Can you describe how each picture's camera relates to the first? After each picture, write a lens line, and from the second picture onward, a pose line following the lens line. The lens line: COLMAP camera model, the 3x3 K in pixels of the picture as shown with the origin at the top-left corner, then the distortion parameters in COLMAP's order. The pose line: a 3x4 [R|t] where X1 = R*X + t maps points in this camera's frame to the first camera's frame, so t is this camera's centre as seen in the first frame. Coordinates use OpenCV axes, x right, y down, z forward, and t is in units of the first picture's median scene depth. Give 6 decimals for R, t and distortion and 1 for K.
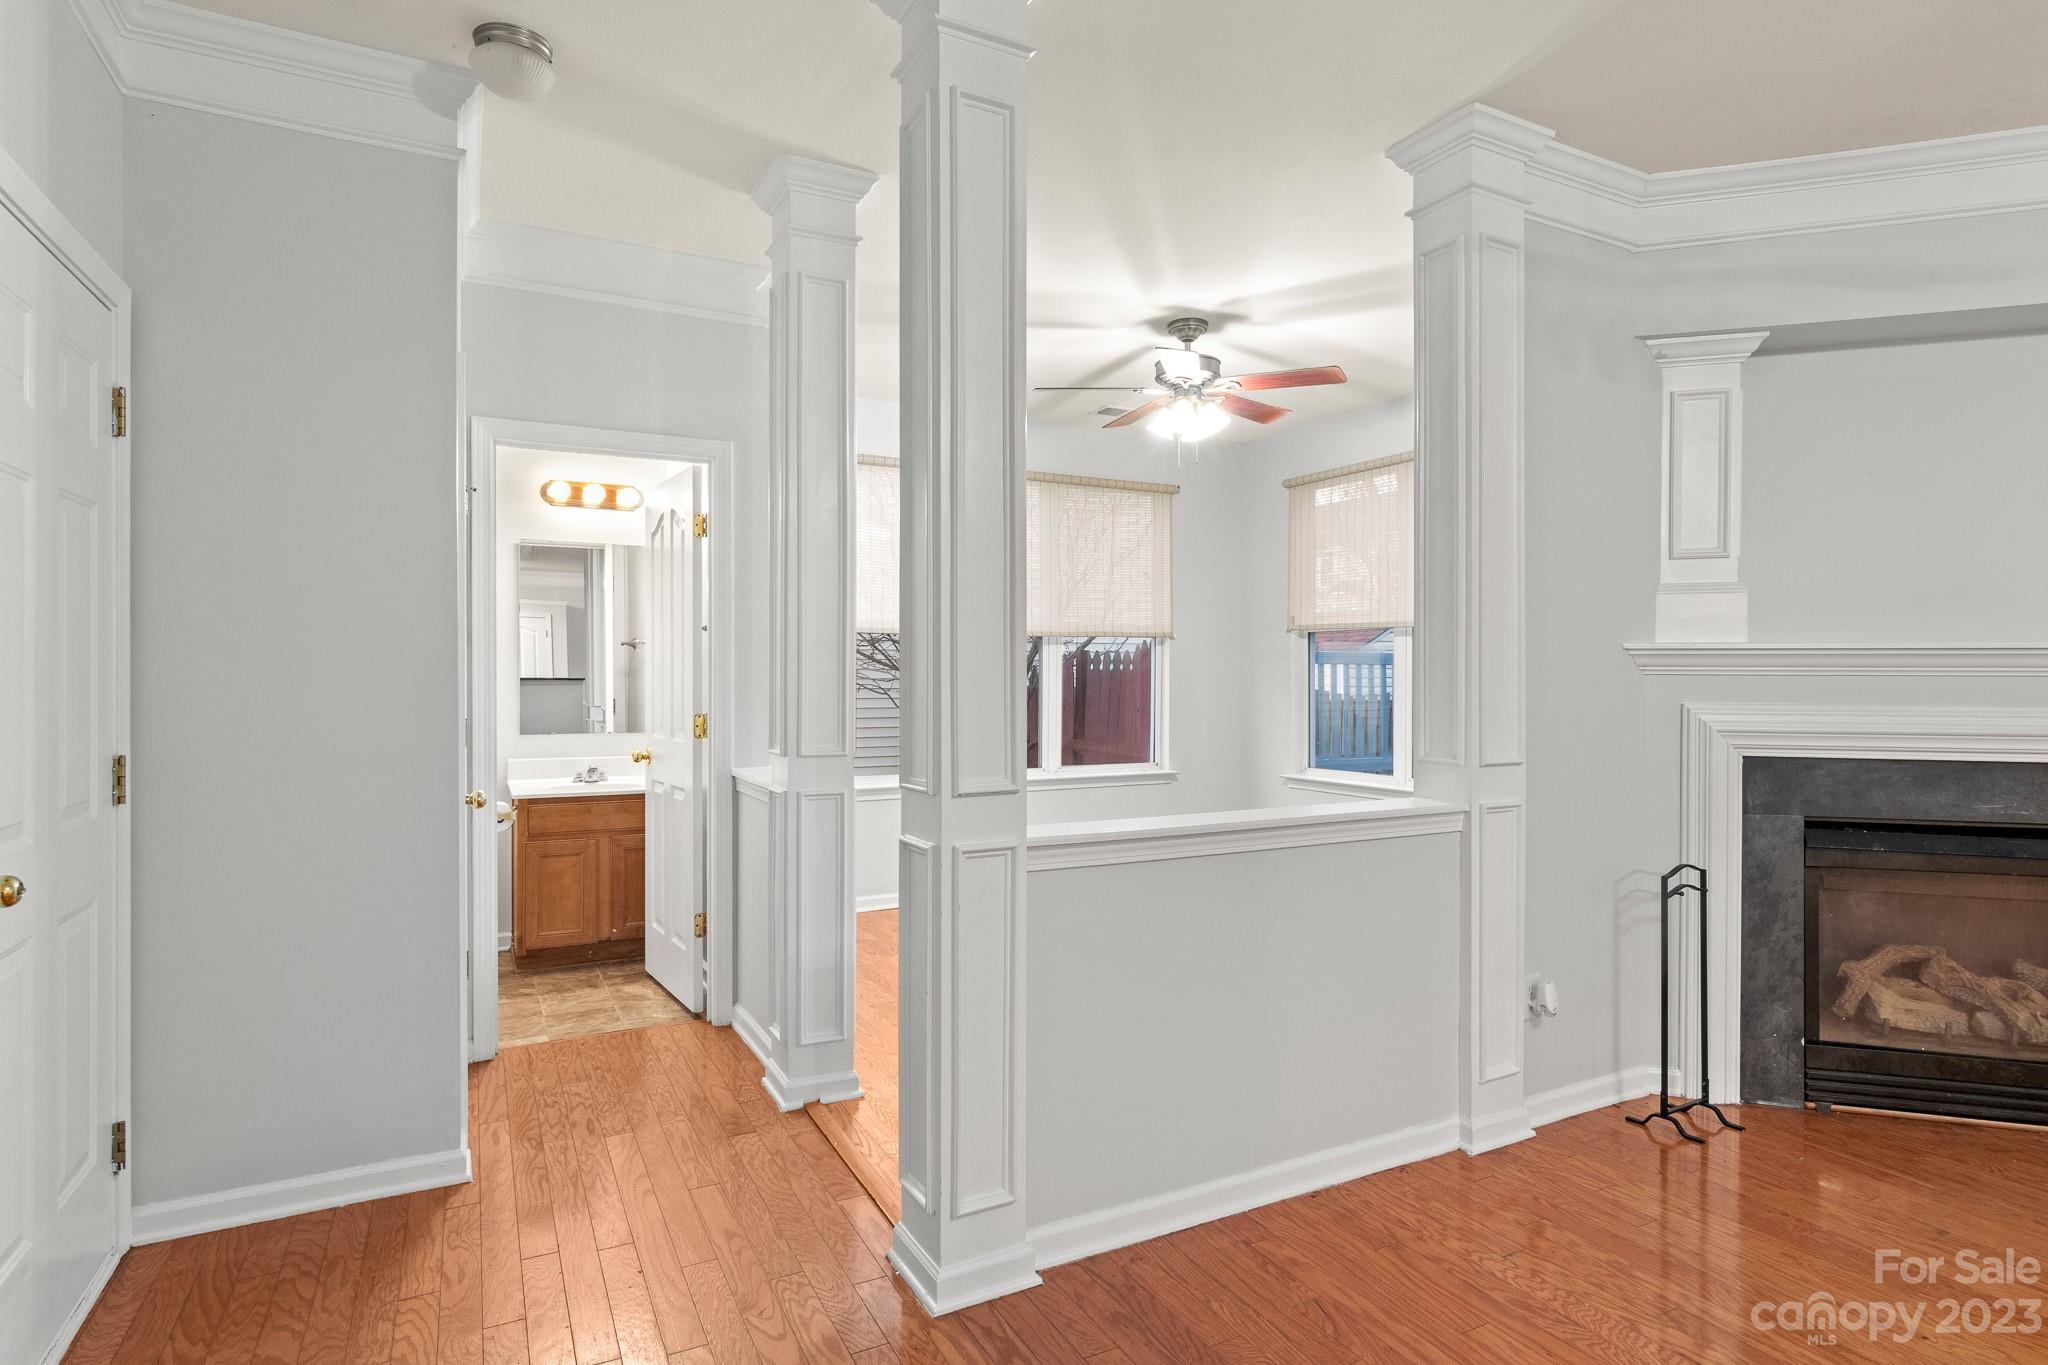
lens RADIAL K [[1064.4, 0, 1020.9], [0, 1064.4, 685.4], [0, 0, 1]] dist [-0.004458, 0.002121]
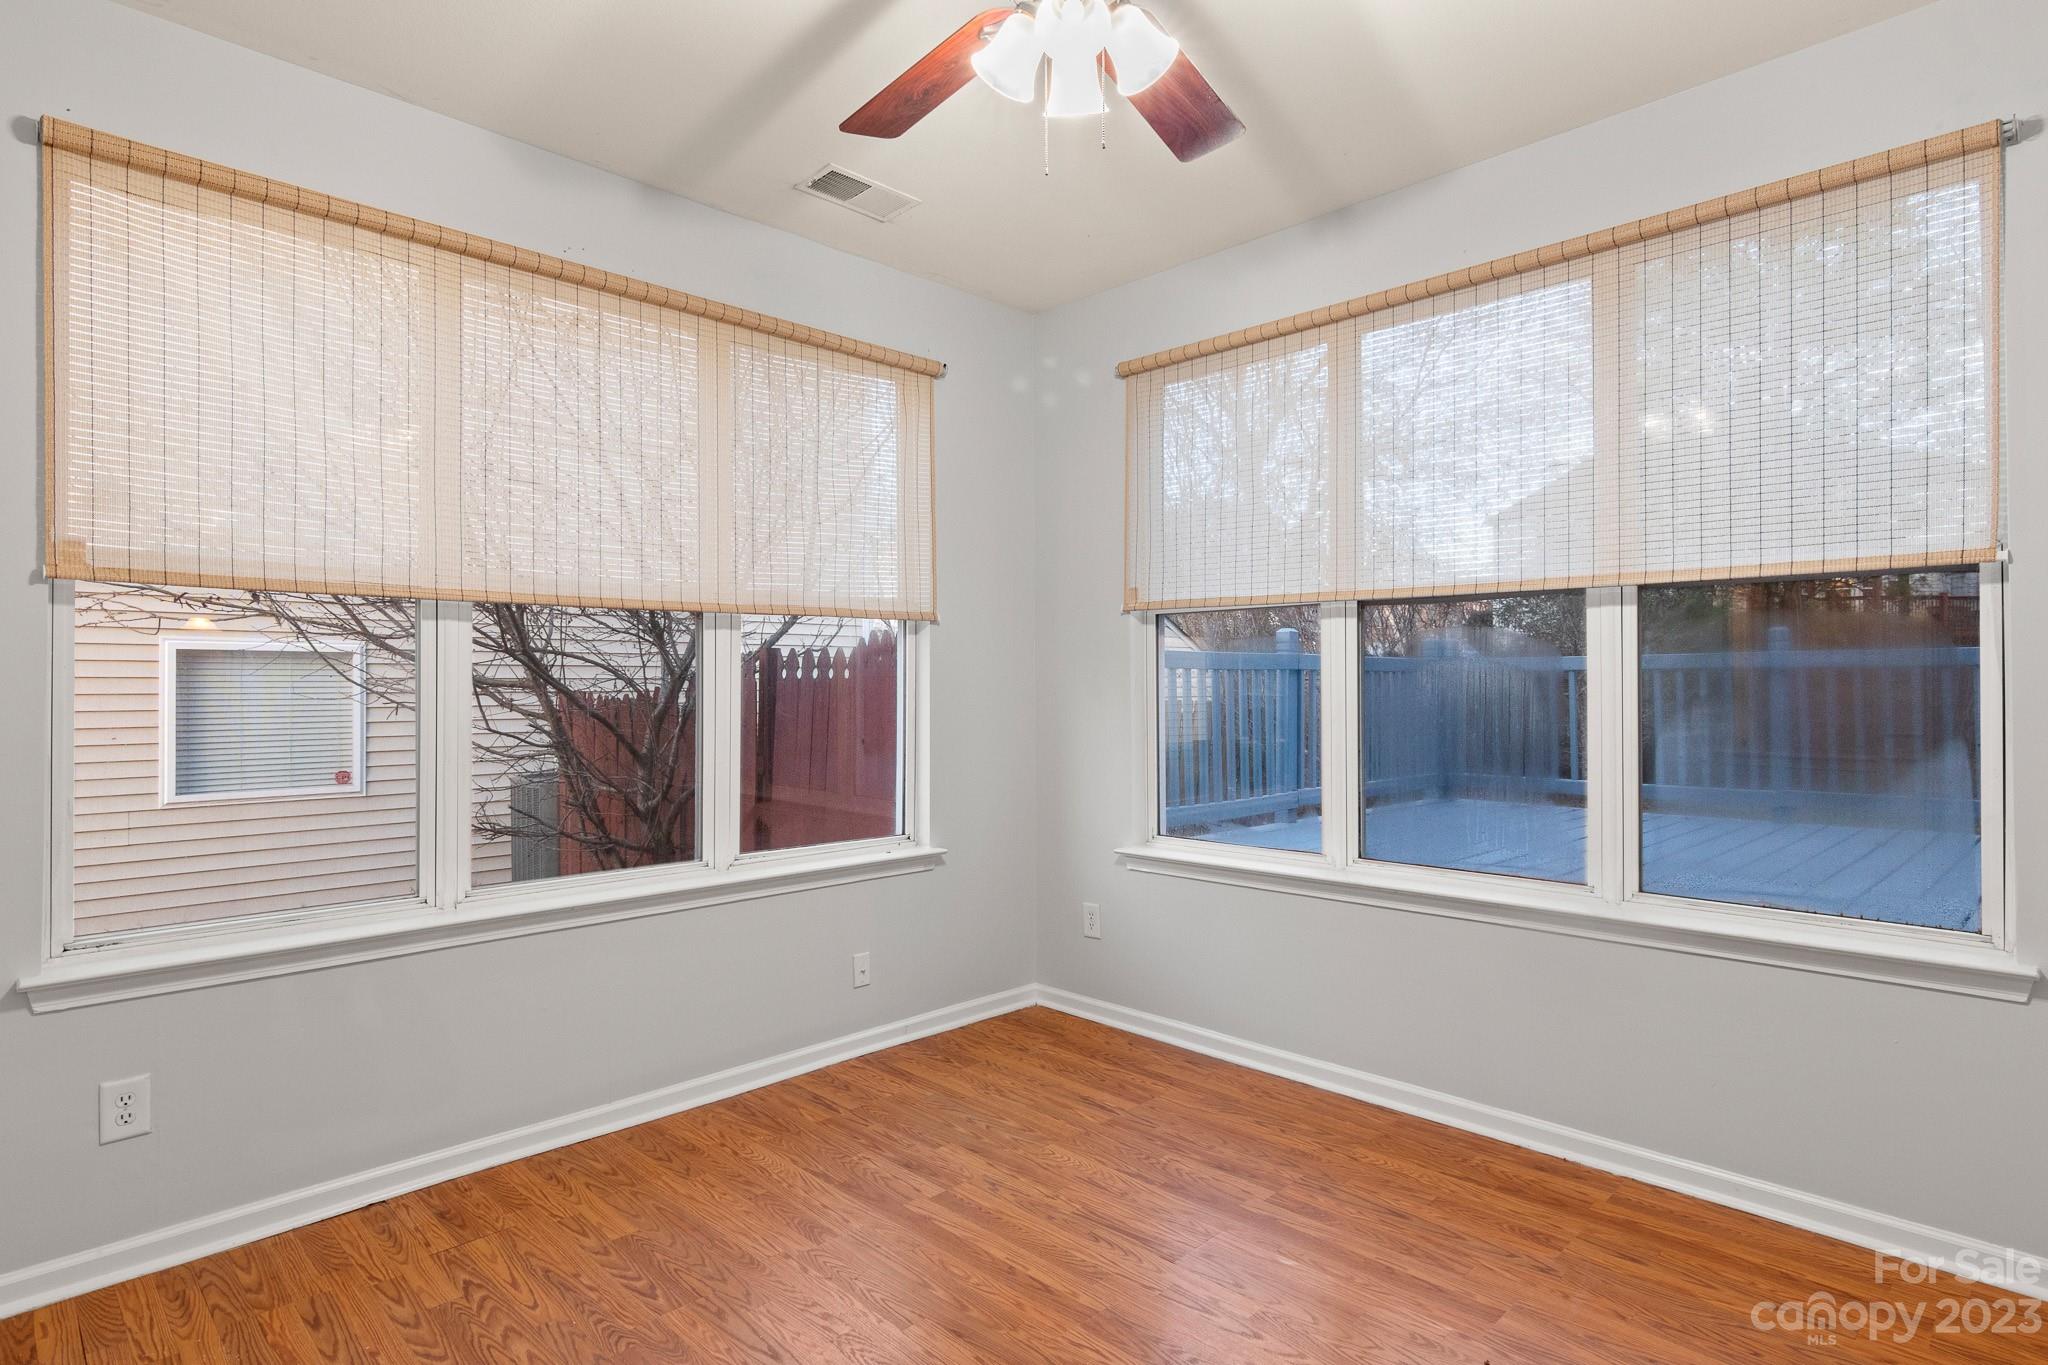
lens RADIAL K [[1064.4, 0, 1015.0], [0, 1064.4, 681.3], [0, 0, 1]] dist [-0.004458, 0.002121]
pose [[0.956199, 0.000523, 0.292717, 0.026899], [0.003879, 0.999888, -0.014456, -0.006301], [-0.292692, 0.014958, 0.956090, 0.866830]]
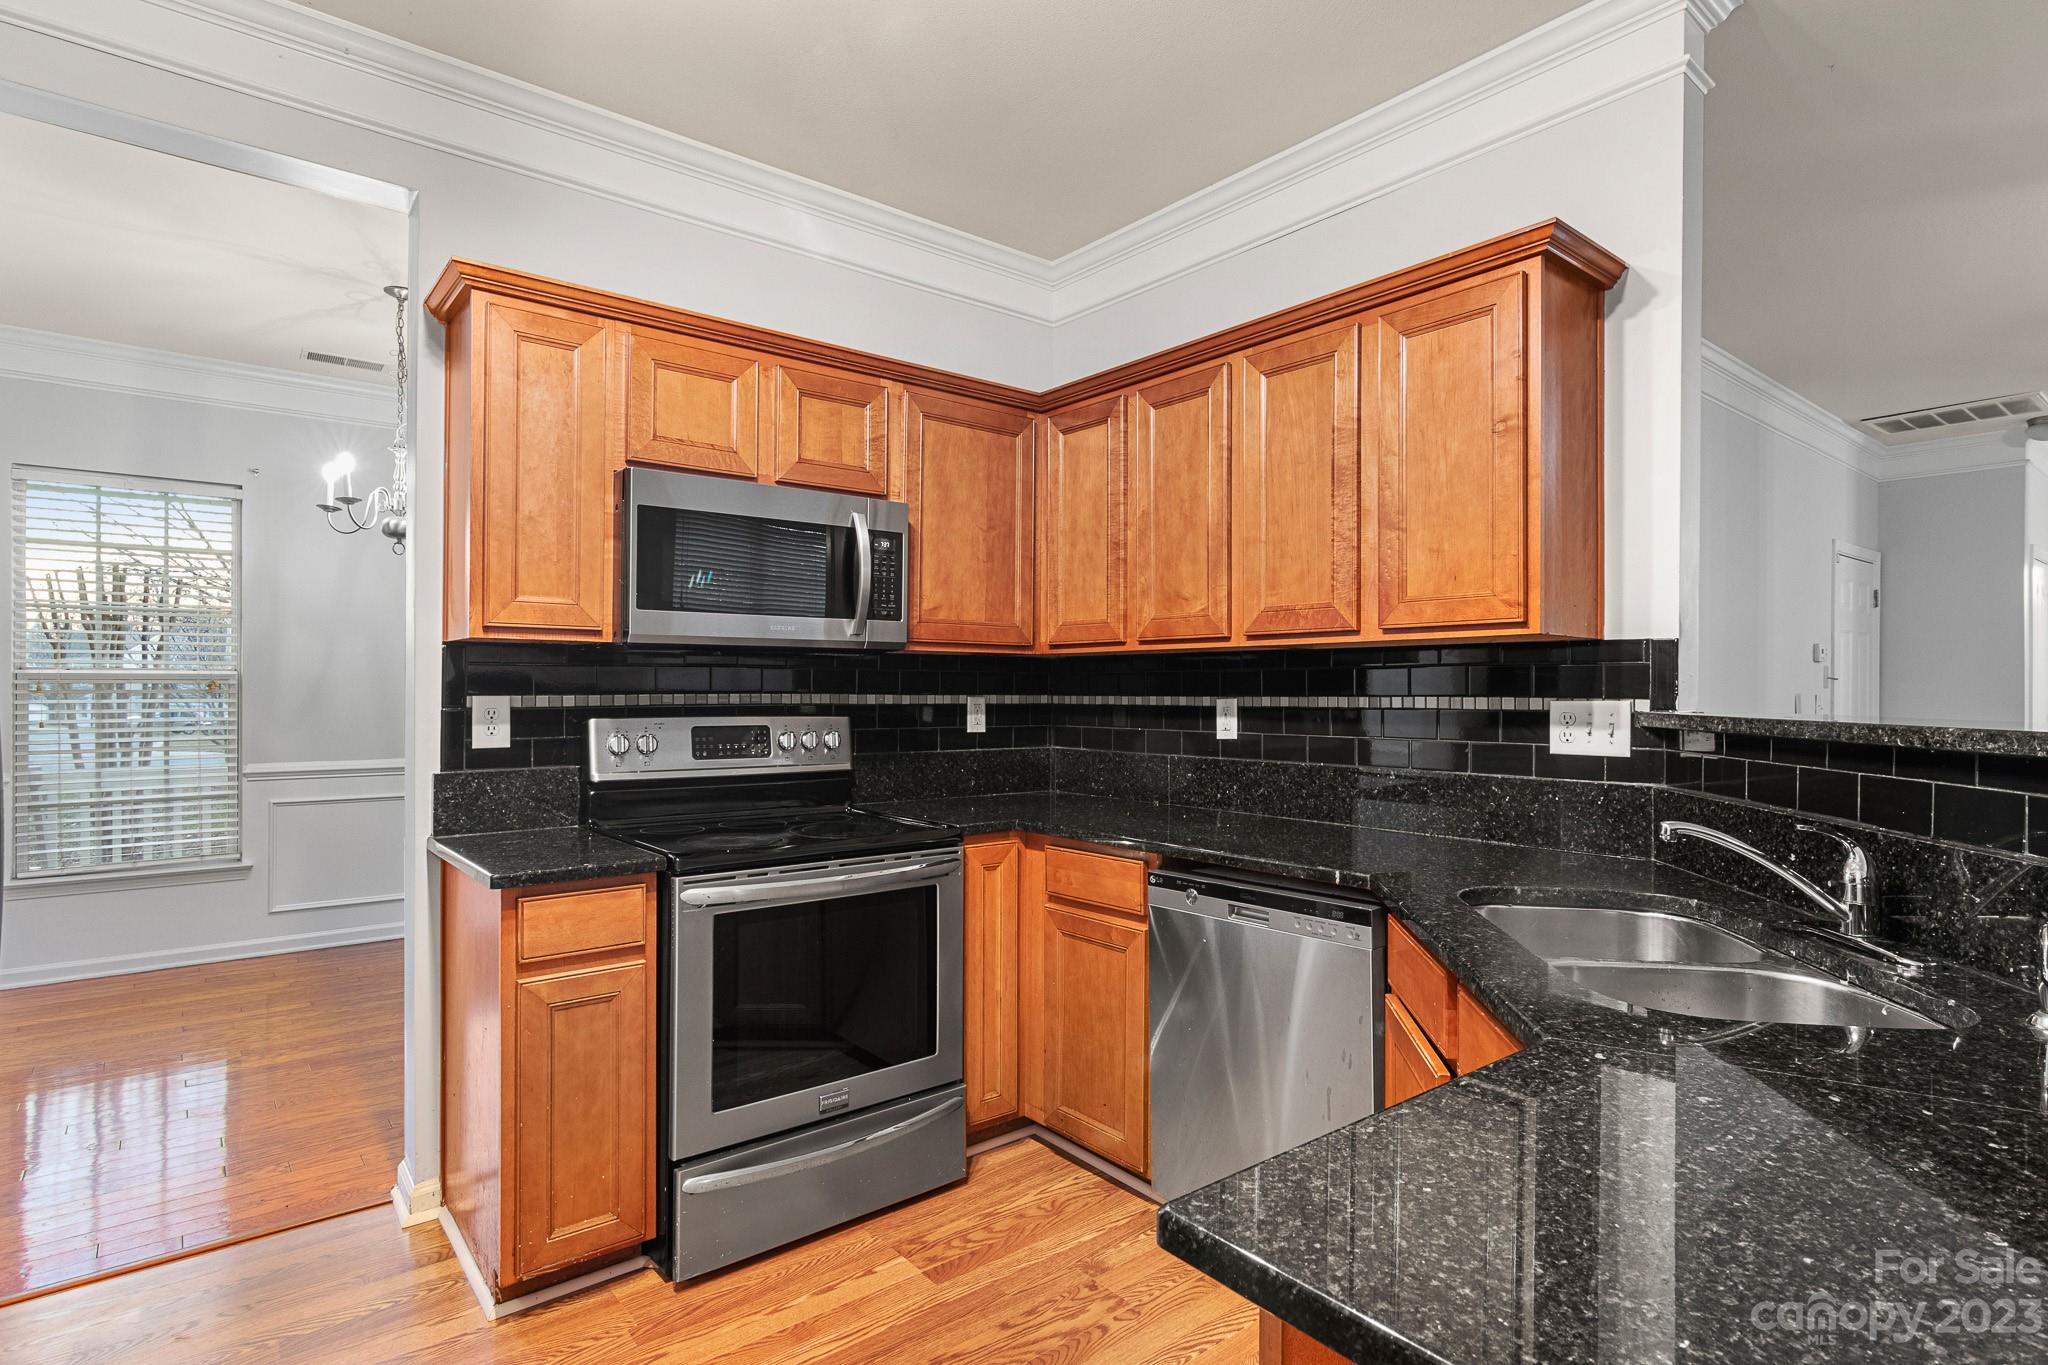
lens RADIAL K [[1064.4, 0, 1049.5], [0, 1064.4, 682.0], [0, 0, 1]] dist [-0.004458, 0.002121]
pose [[0.217053, -0.006948, -0.976135, 1.012096], [-0.009846, 0.999908, -0.009306, 0.006989], [0.976110, 0.011631, 0.216965, -1.245713]]
